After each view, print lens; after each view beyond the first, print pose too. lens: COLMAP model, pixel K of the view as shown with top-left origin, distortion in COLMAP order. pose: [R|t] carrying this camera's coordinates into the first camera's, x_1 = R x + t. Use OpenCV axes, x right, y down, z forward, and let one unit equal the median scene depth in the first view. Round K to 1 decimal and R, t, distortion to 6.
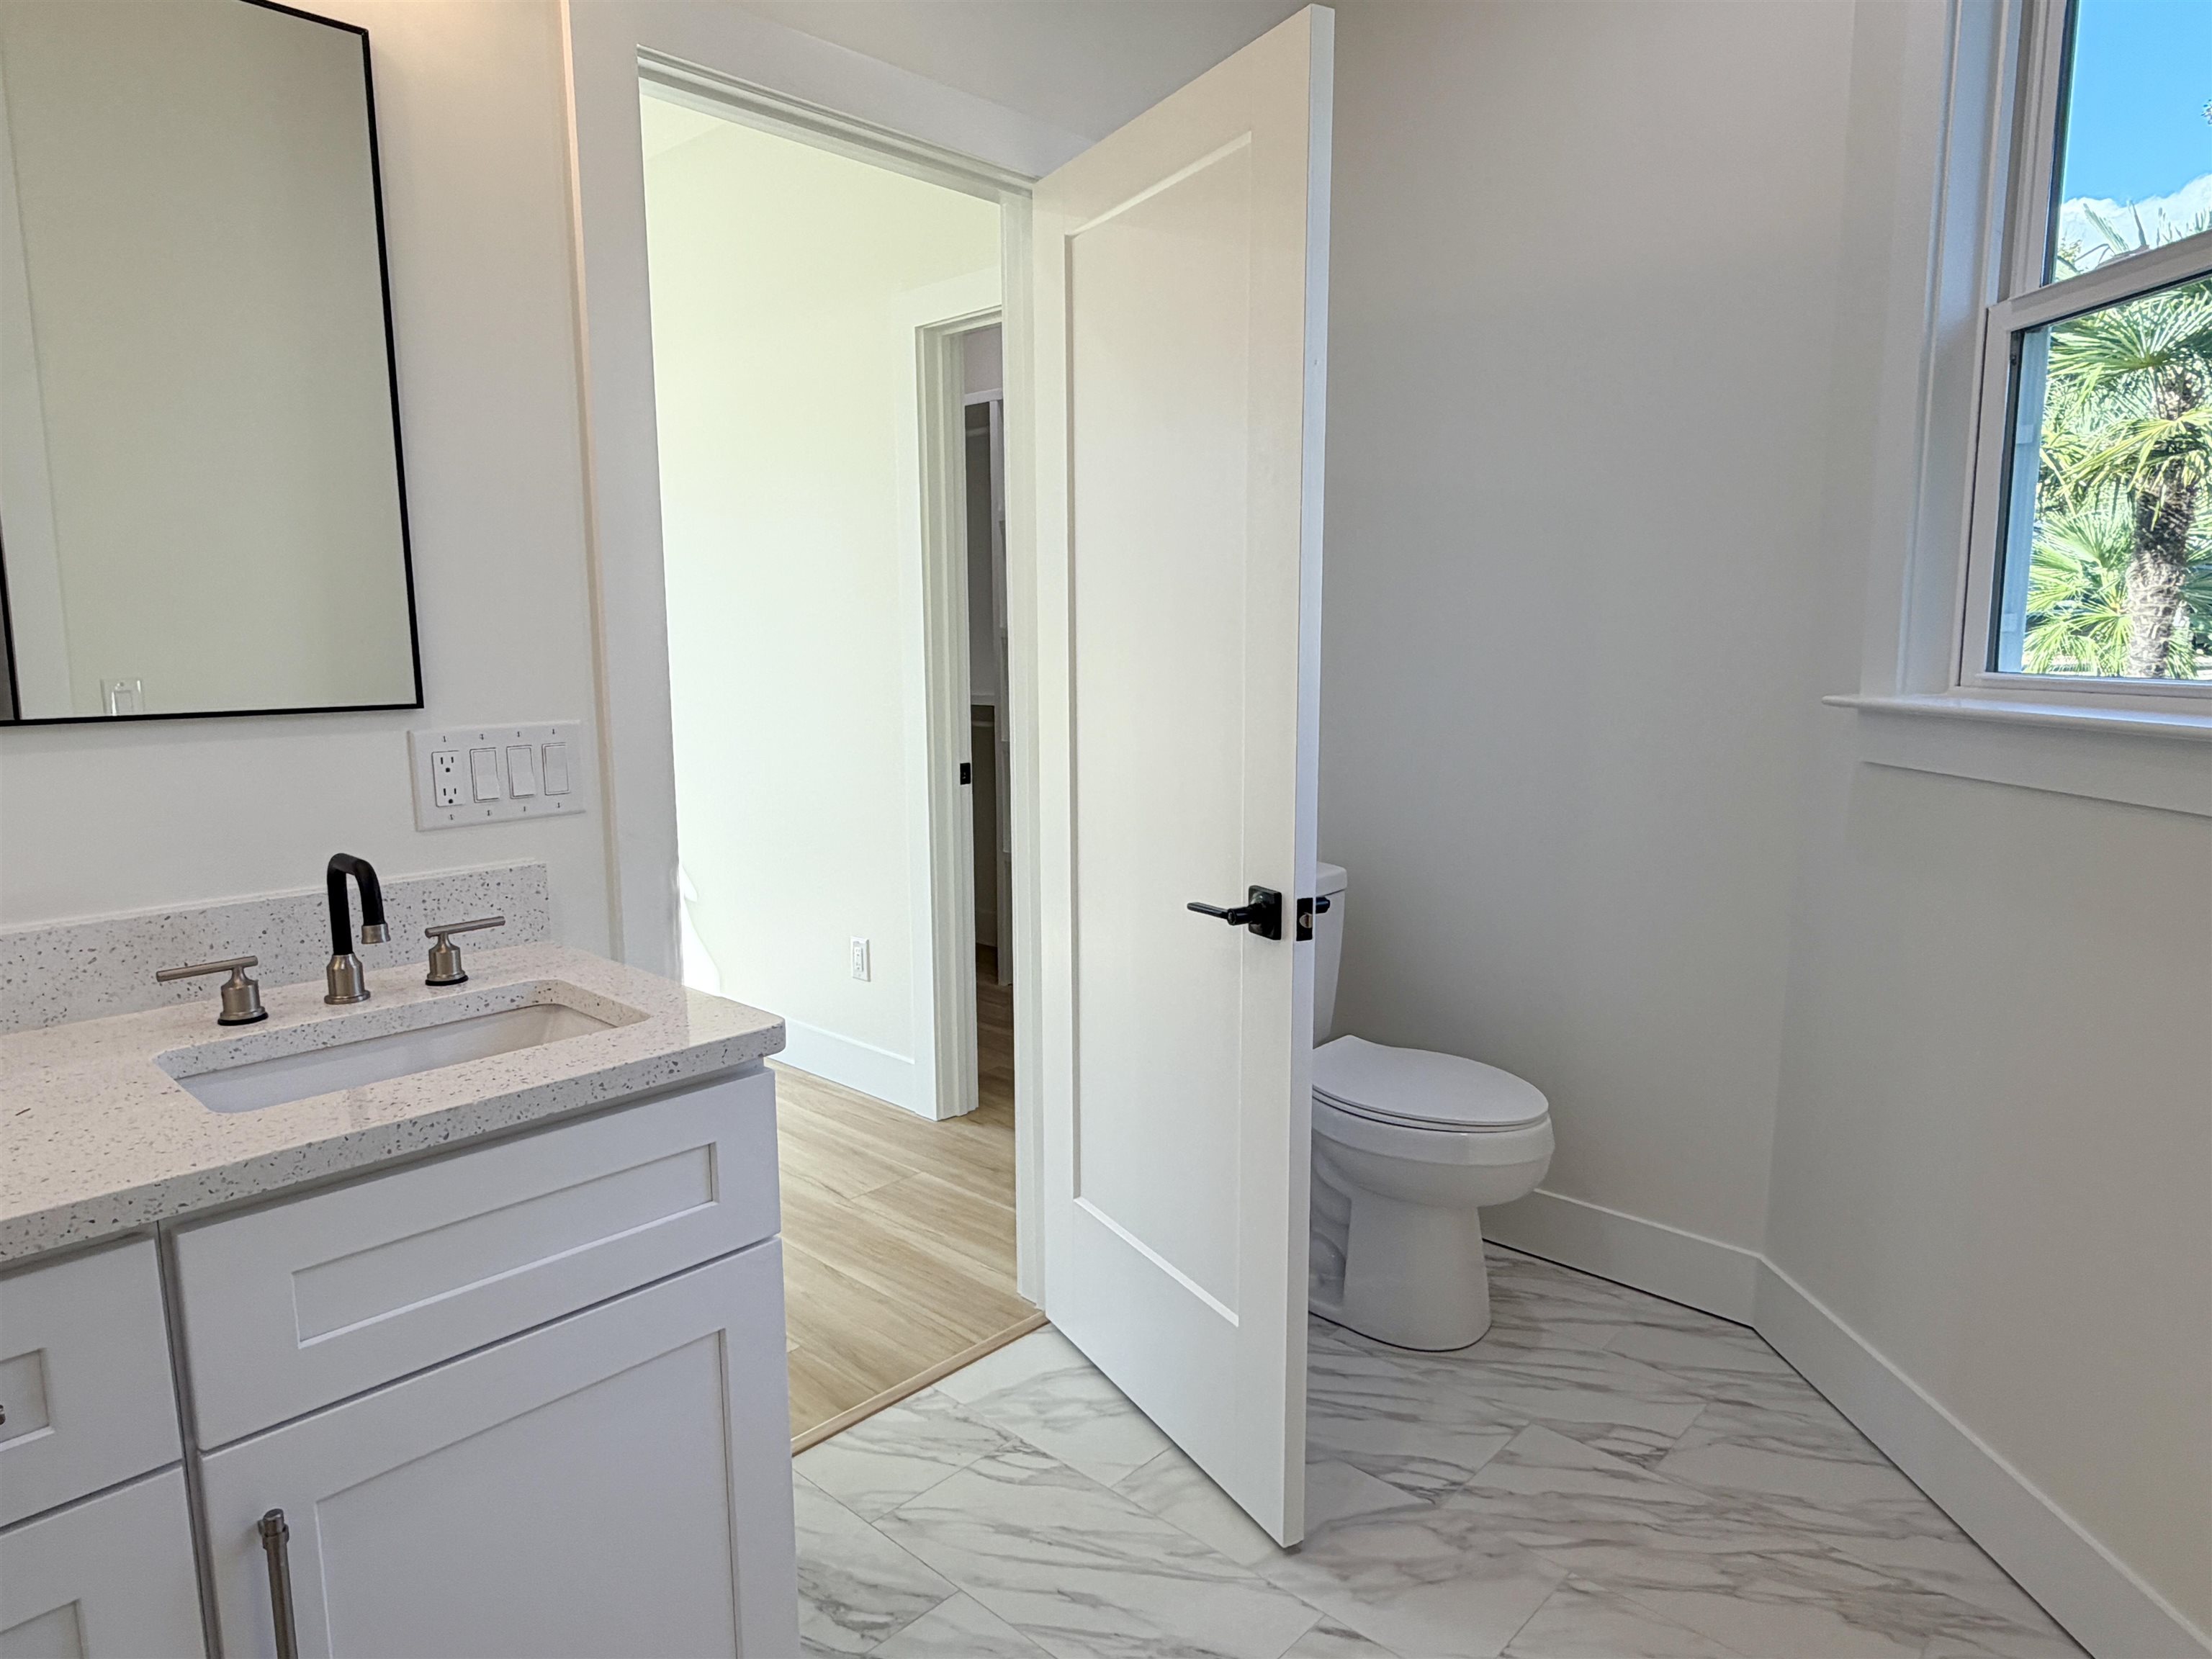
lens RADIAL K [[1344.8, 0, 1106.0], [0, 1344.8, 829.5], [0, 0, 1]] dist [-0.002621, -0.000902]
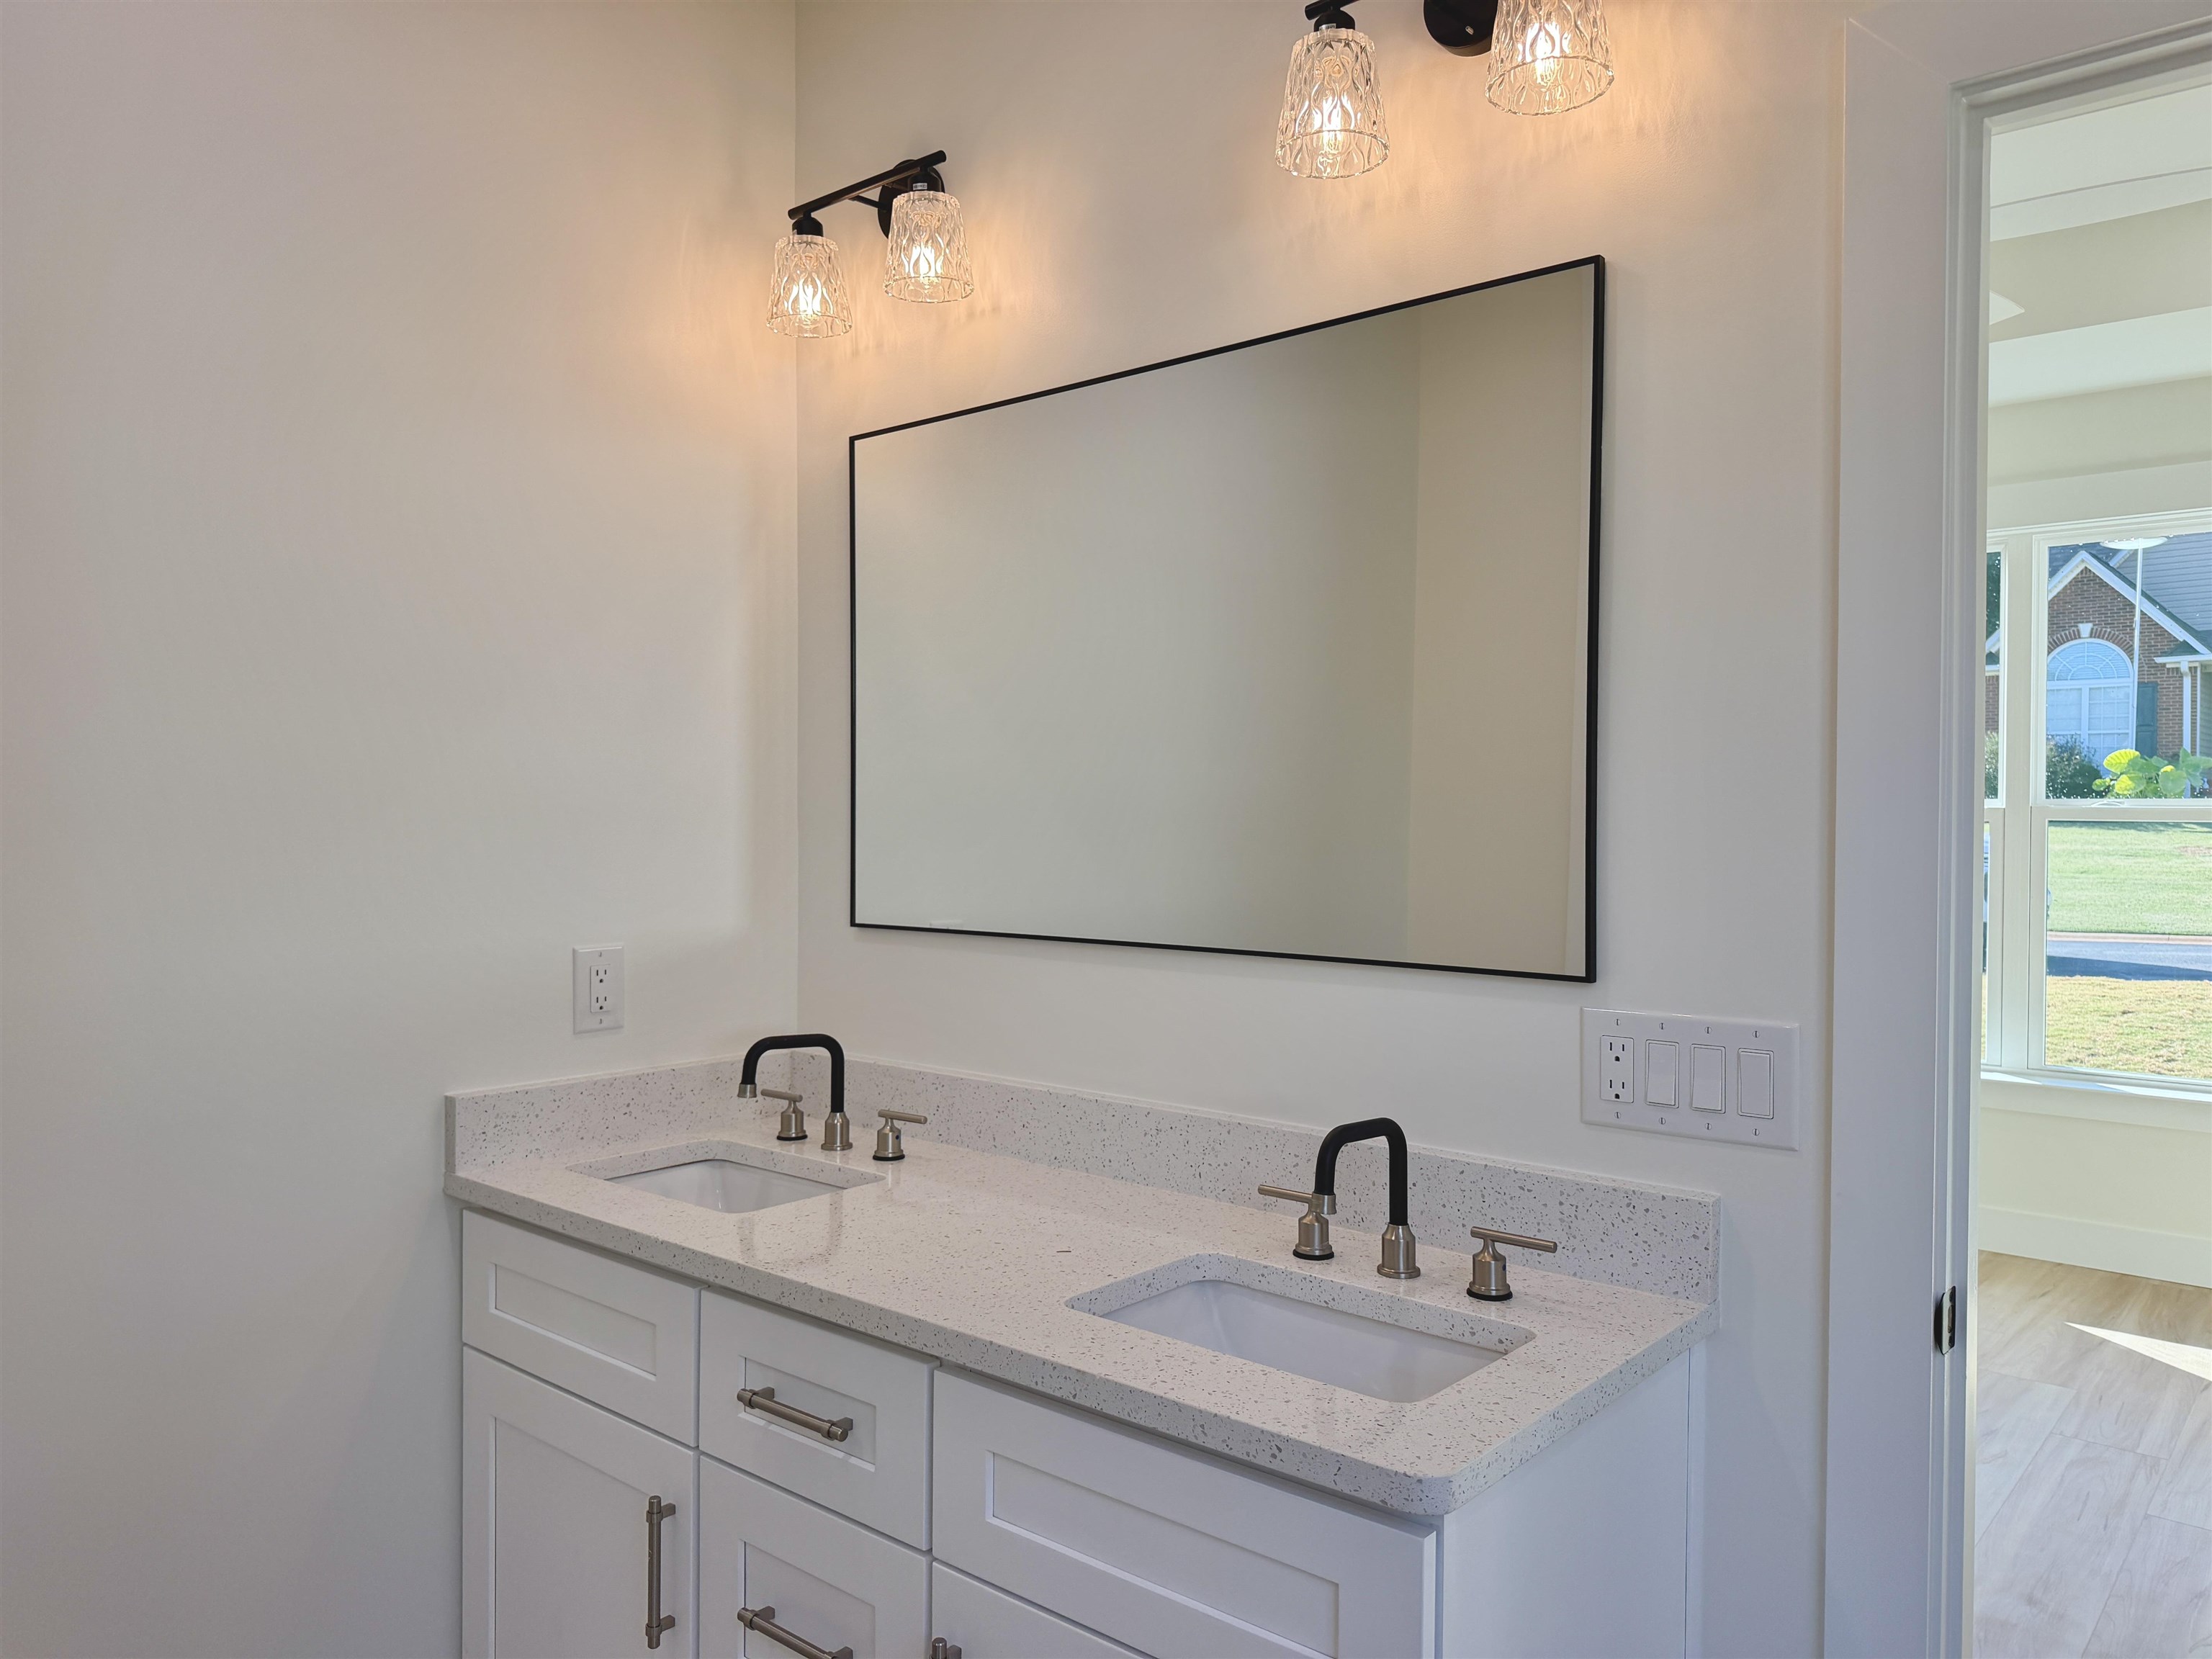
lens RADIAL K [[1541.7, 0, 1095.0], [0, 1541.7, 835.4], [0, 0, 1]] dist [0.117439, -0.170503]
pose [[0.047367, 0.018423, -0.998708, 0.506671], [-0.153843, 0.988035, 0.010930, -0.153632], [0.986959, 0.153126, 0.049635, 0.650871]]
